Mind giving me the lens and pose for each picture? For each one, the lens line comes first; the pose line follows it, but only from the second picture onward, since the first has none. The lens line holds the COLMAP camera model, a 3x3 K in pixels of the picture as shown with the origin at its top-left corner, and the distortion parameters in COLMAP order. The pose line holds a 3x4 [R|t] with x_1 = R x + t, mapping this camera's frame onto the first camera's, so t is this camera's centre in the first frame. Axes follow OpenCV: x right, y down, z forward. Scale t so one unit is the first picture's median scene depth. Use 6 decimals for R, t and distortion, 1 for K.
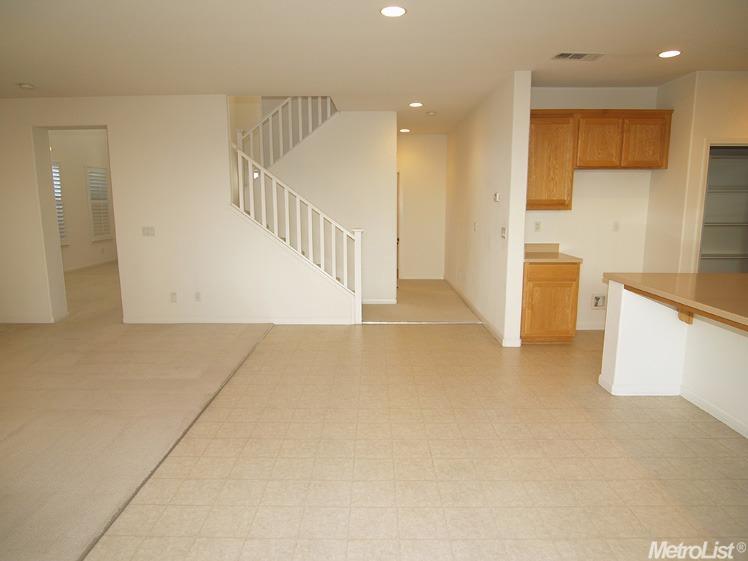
lens RADIAL K [[479.2, 0, 372.4], [0, 479.2, 280.3], [0, 0, 1]] dist [-0.017835, 0.002105]
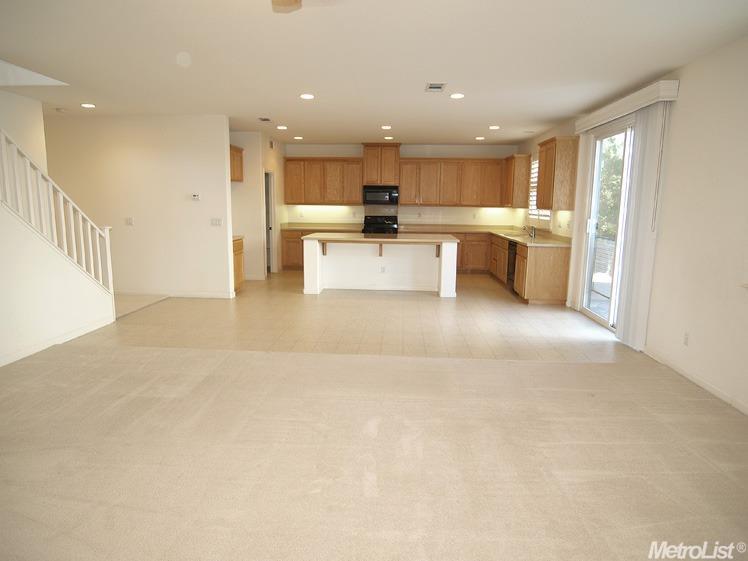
lens RADIAL K [[479.2, 0, 366.4], [0, 479.2, 283.9], [0, 0, 1]] dist [-0.017835, 0.002105]
pose [[0.057190, -0.150489, 0.986956, -1.176510], [0.160244, 0.977141, 0.139706, -0.048663], [-0.985419, 0.150164, 0.079998, 0.473216]]
